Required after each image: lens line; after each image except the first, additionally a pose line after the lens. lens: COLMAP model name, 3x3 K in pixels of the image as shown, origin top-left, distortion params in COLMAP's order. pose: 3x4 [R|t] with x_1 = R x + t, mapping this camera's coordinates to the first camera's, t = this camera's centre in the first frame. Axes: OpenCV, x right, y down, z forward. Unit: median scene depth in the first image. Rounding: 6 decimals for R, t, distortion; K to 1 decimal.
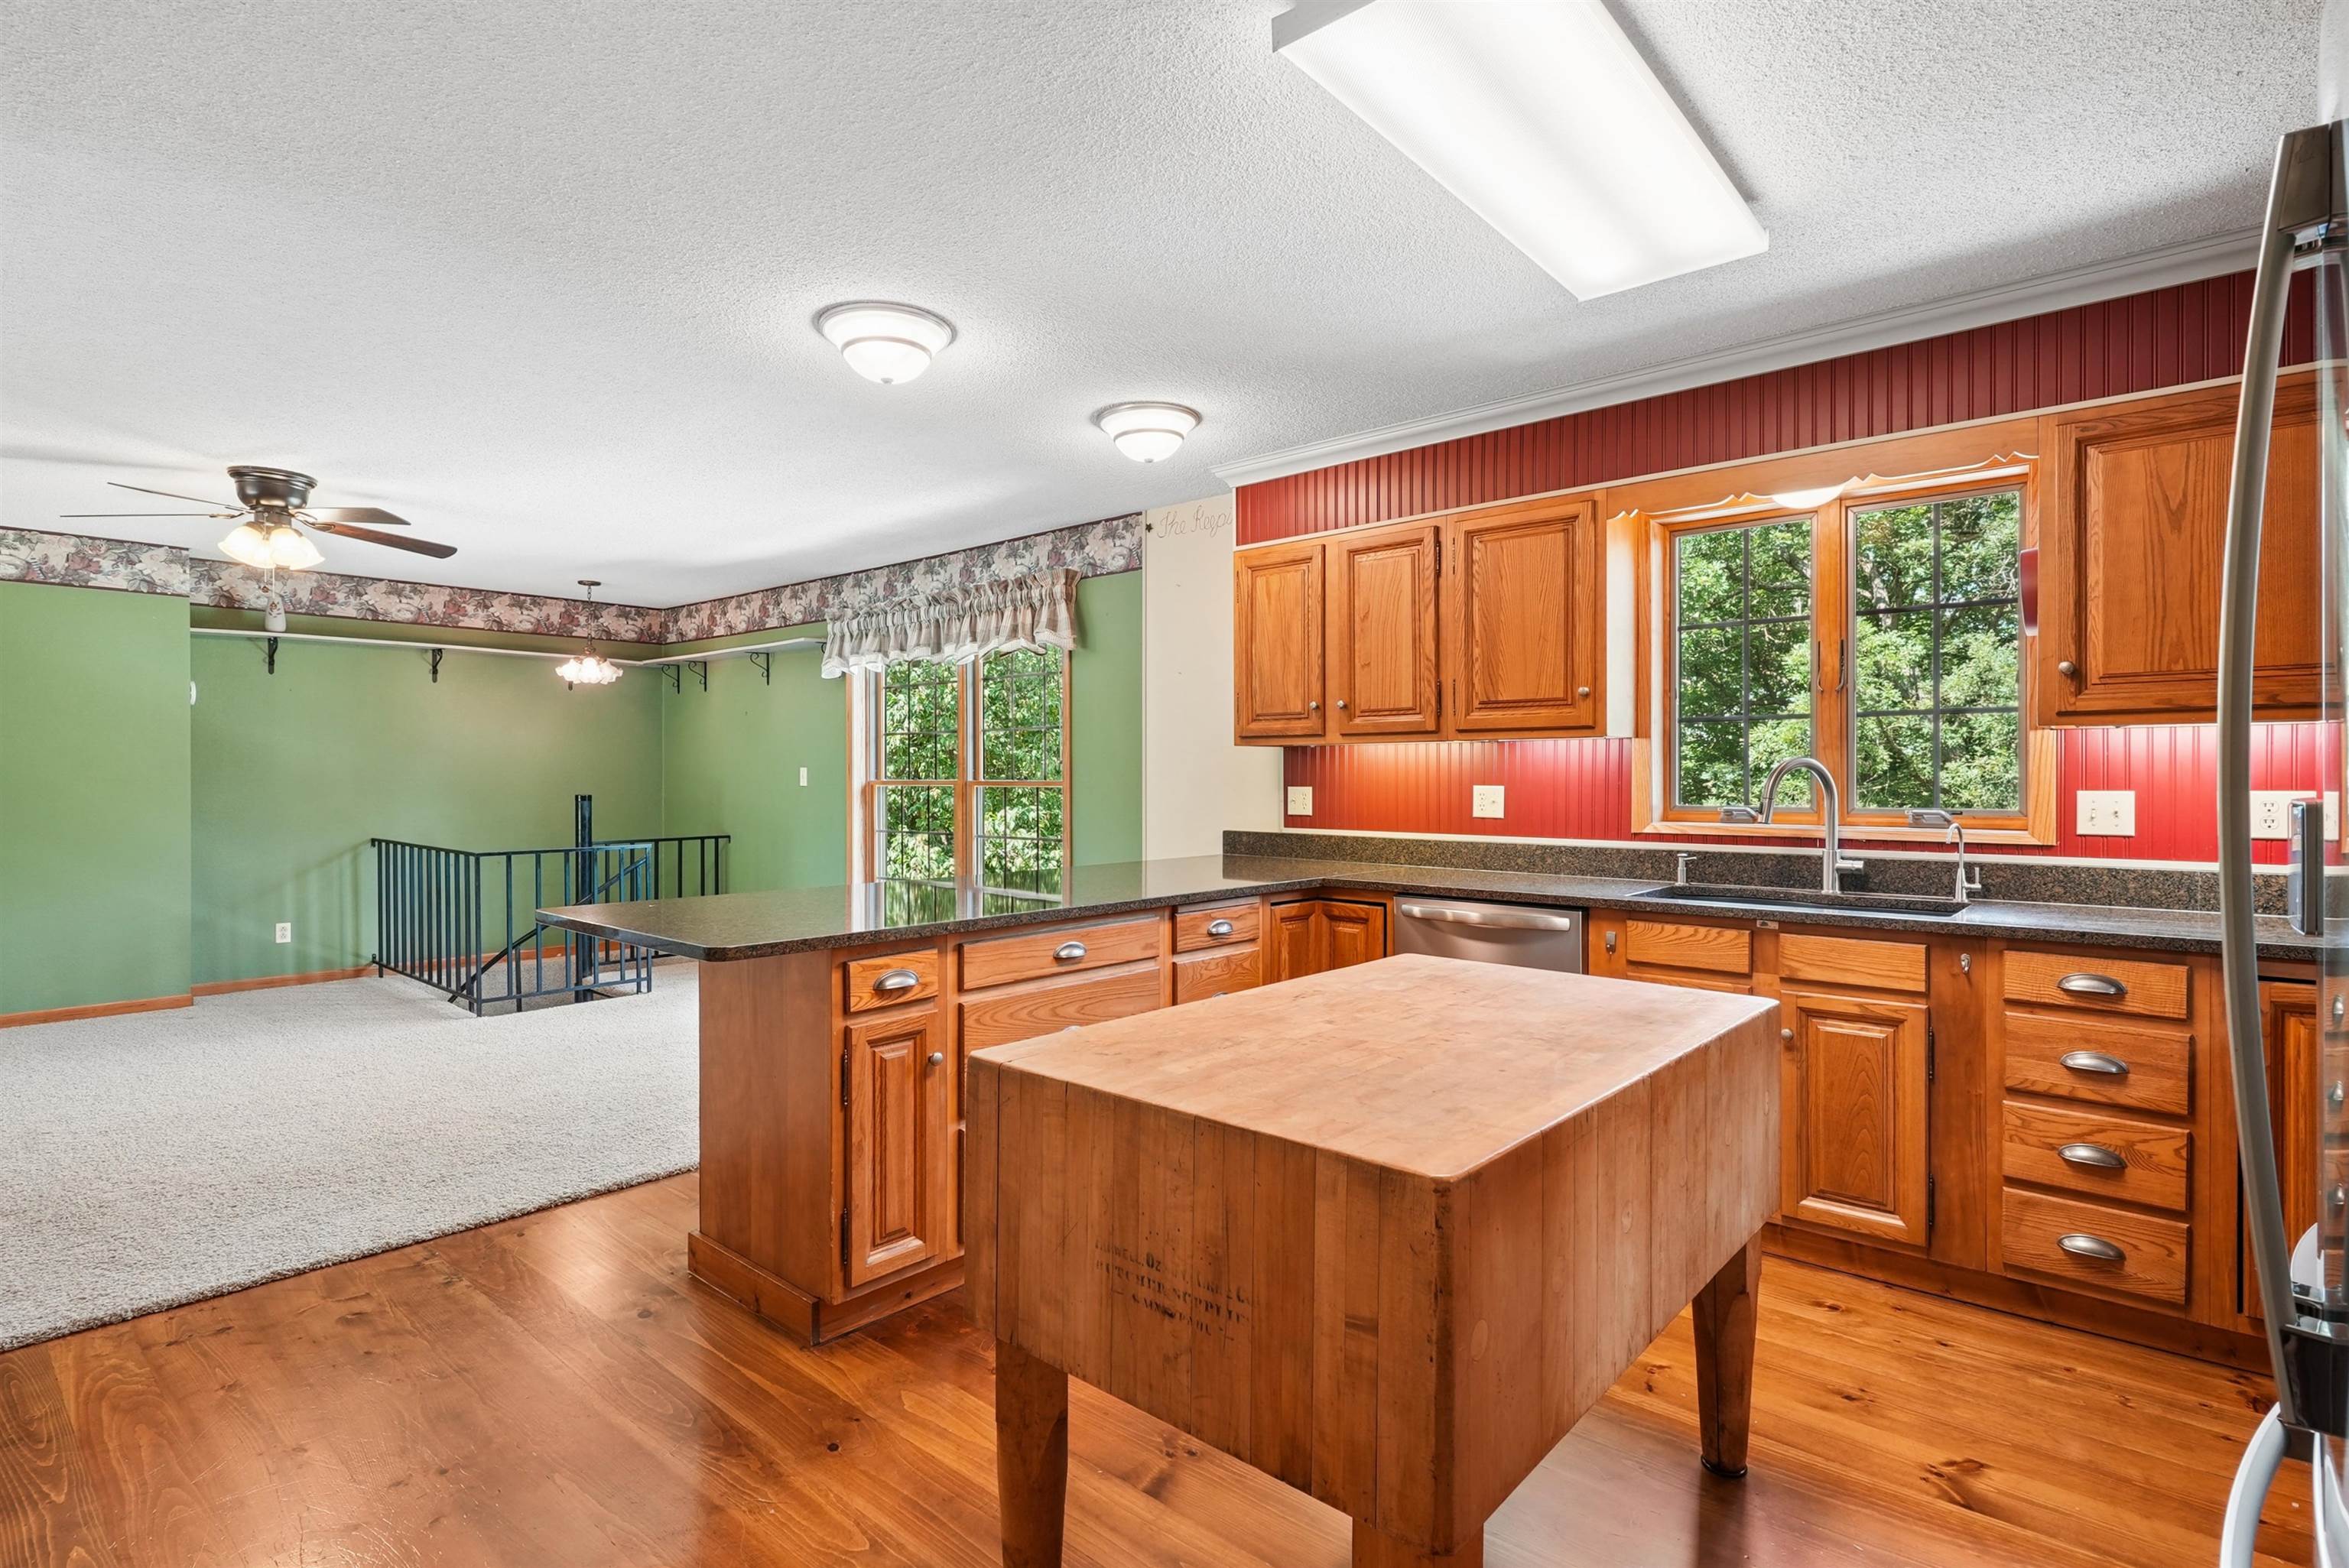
lens RADIAL K [[1149.1, 0, 1181.8], [0, 1149.1, 775.7], [0, 0, 1]] dist [0.003542, -0.002481]
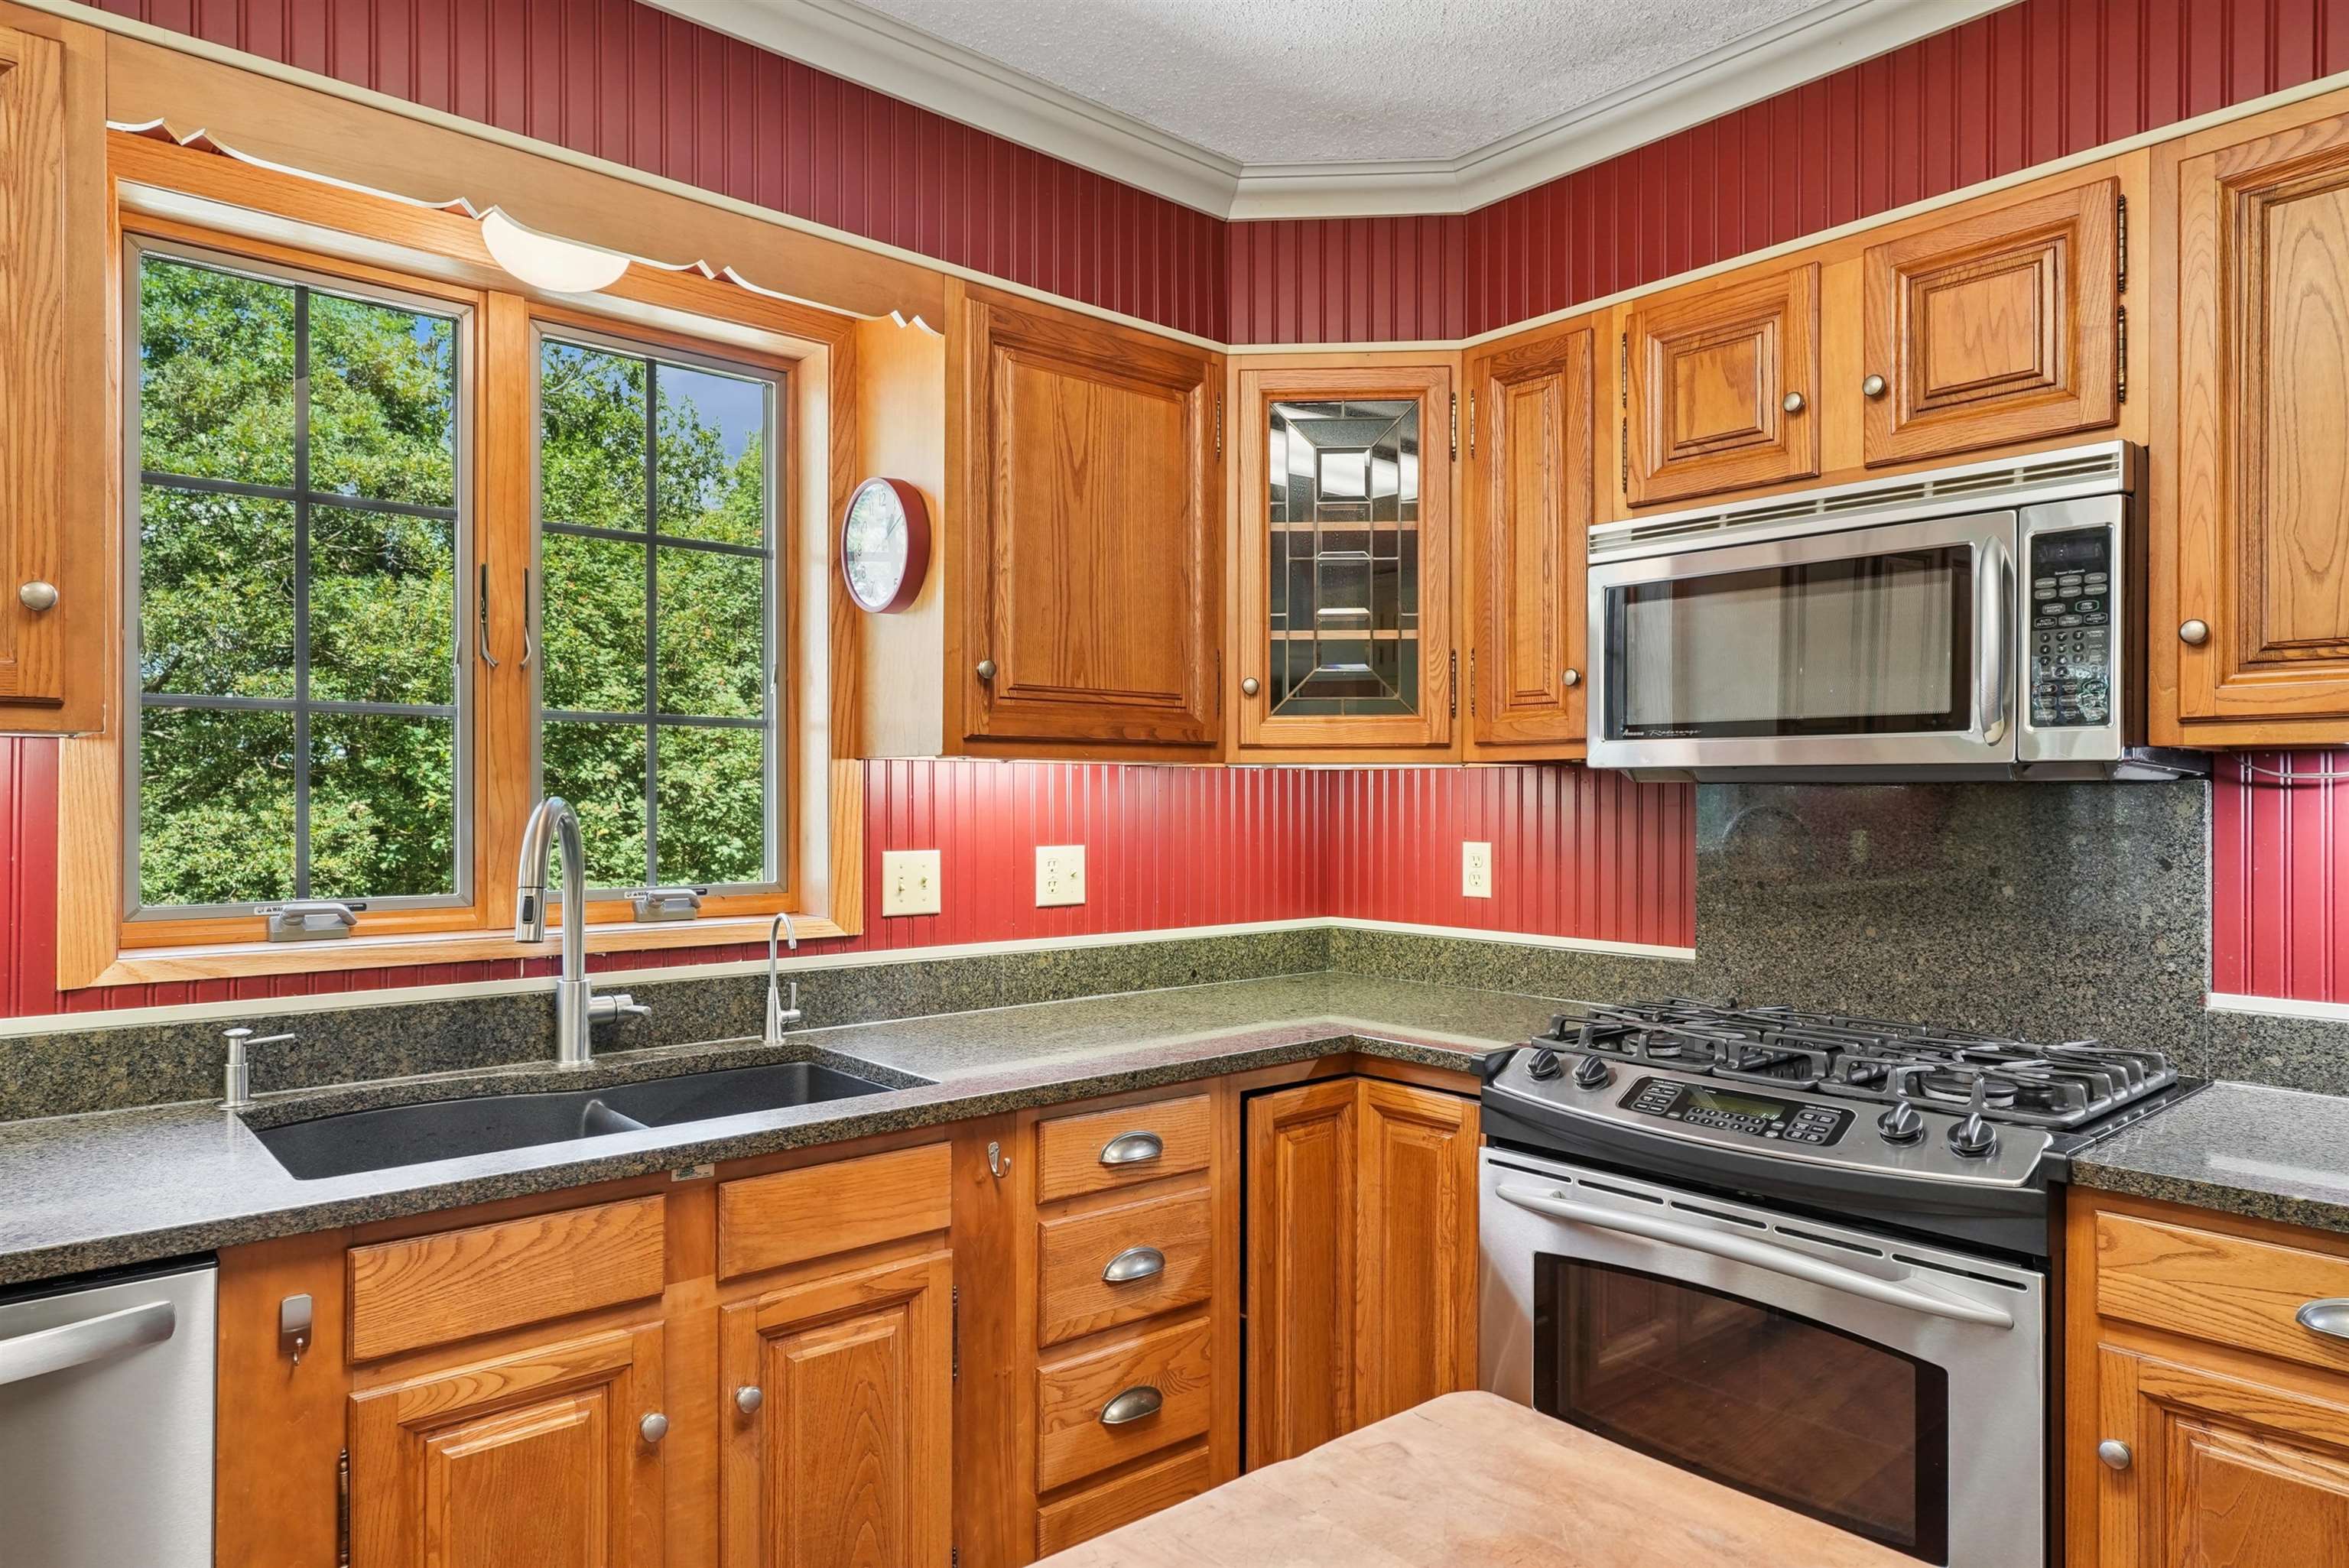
lens RADIAL K [[1403.1, 0, 1162.9], [0, 1403.1, 803.4], [0, 0, 1]] dist [0.005821, 0.001274]
pose [[0.147717, -0.000029, 0.989030, -0.012758], [-0.004641, 0.999989, 0.000722, -0.017088], [-0.989019, -0.004697, 0.147715, 0.740162]]
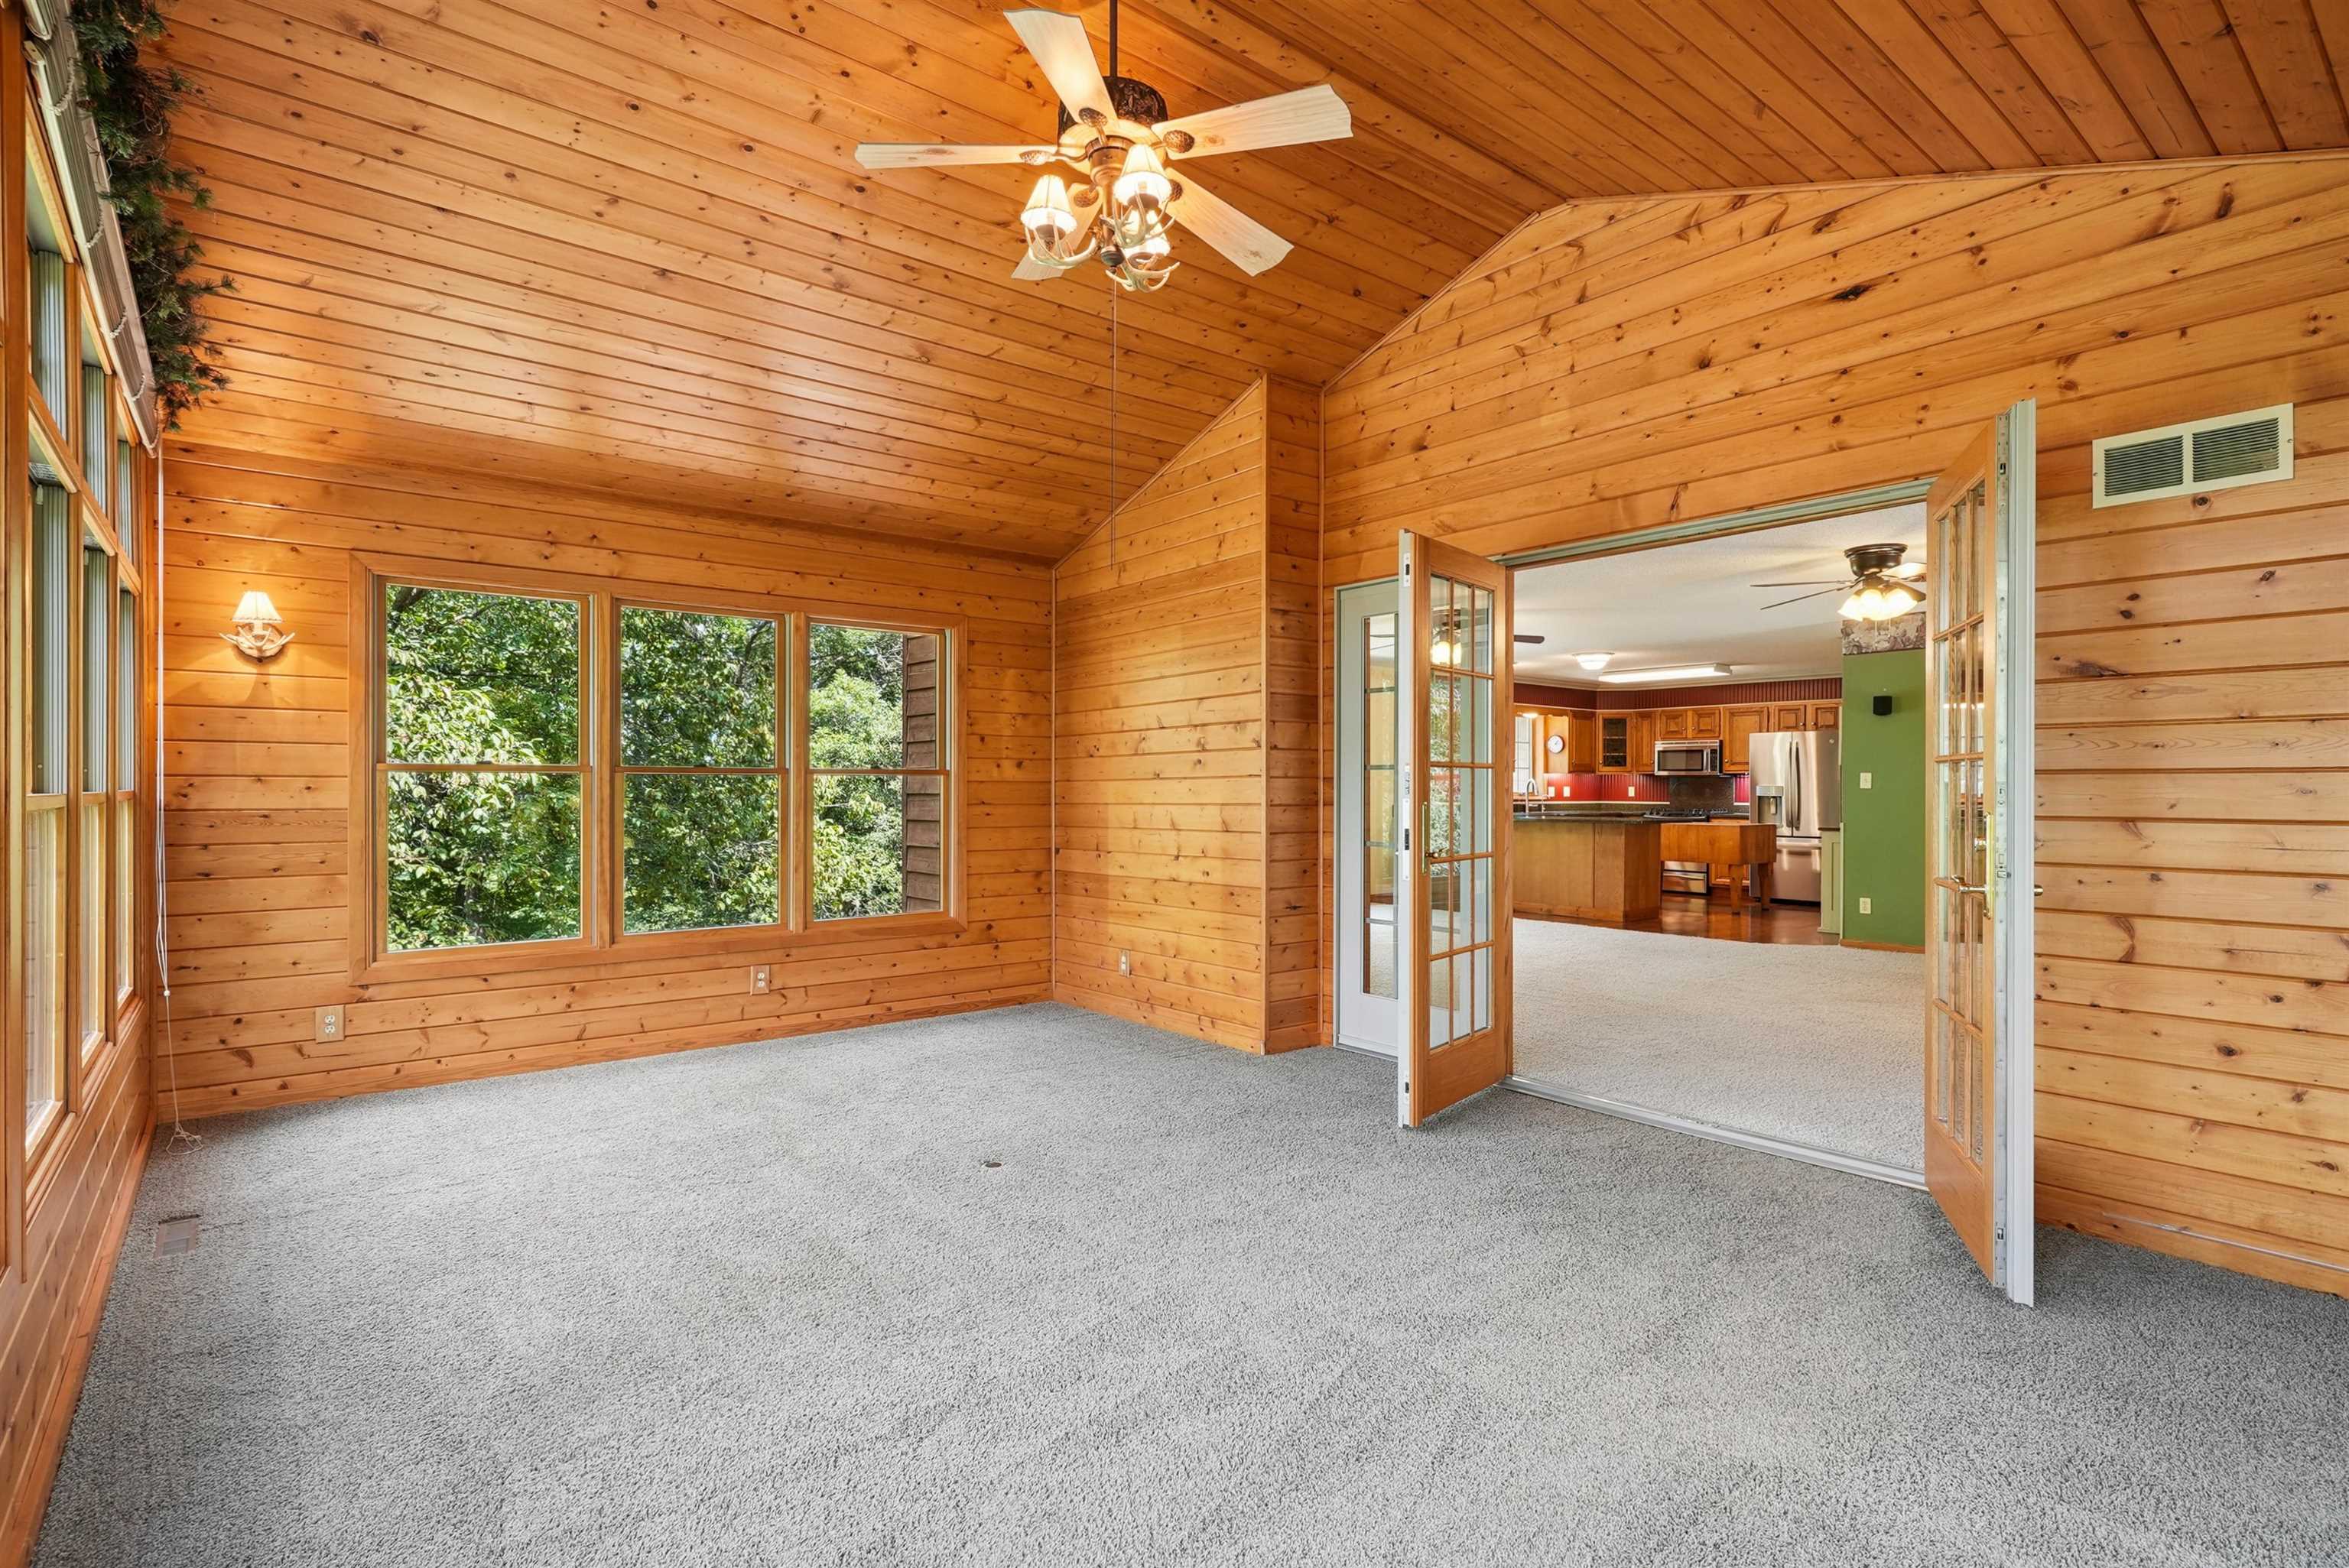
lens RADIAL K [[1149.1, 0, 1183.0], [0, 1149.1, 780.1], [0, 0, 1]] dist [0.003542, -0.002481]
pose [[0.171550, -0.000451, 0.985175, -4.064955], [-0.003147, 0.999995, 0.001005, -0.016448], [-0.985170, -0.003273, 0.171548, 1.694663]]
